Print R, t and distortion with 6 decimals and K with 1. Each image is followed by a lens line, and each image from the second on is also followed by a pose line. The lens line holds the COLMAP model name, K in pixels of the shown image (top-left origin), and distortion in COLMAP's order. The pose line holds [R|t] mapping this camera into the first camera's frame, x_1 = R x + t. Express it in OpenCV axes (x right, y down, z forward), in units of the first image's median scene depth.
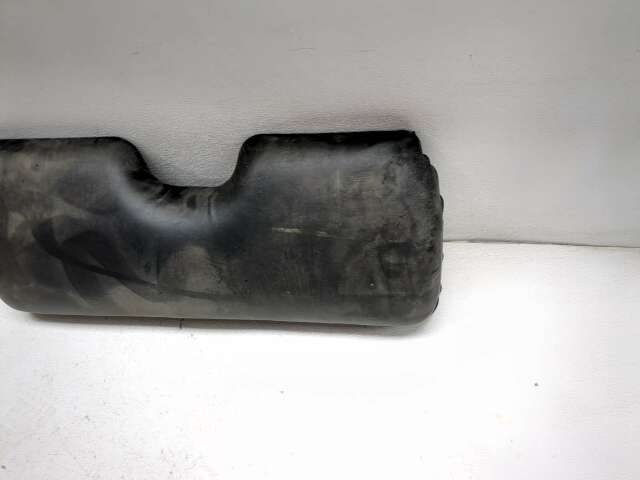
lens RADIAL K [[490.6, 0, 320.0], [0, 490.6, 240.0], [0, 0, 1]] dist [0.058216, -0.145747]
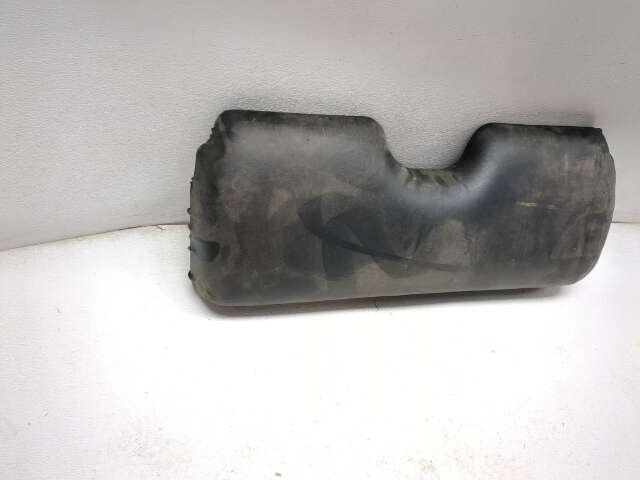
lens RADIAL K [[490.6, 0, 320.0], [0, 490.6, 240.0], [0, 0, 1]] dist [0.058216, -0.145747]
pose [[0.909714, -0.030441, 0.414118, -0.988455], [0.048645, 0.998255, -0.033480, 0.078878], [-0.412376, 0.050602, 0.909607, 0.132537]]
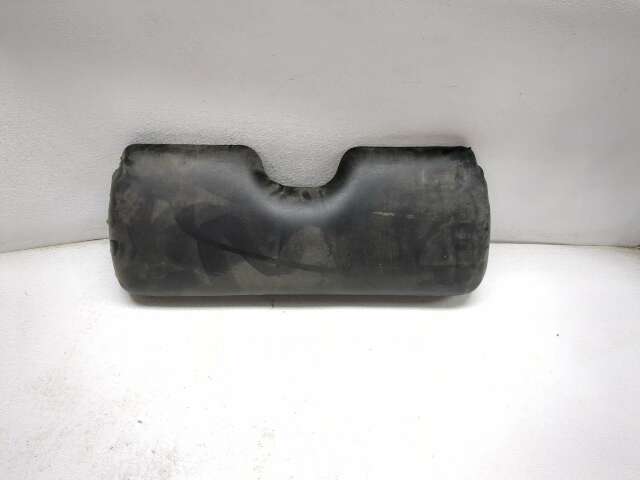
lens RADIAL K [[490.6, 0, 320.0], [0, 490.6, 240.0], [0, 0, 1]] dist [0.058216, -0.145747]
pose [[0.985220, 0.014958, 0.170642, -0.459954], [0.014630, 0.985192, -0.170827, 0.271069], [-0.170670, 0.170799, 0.970412, -0.254917]]
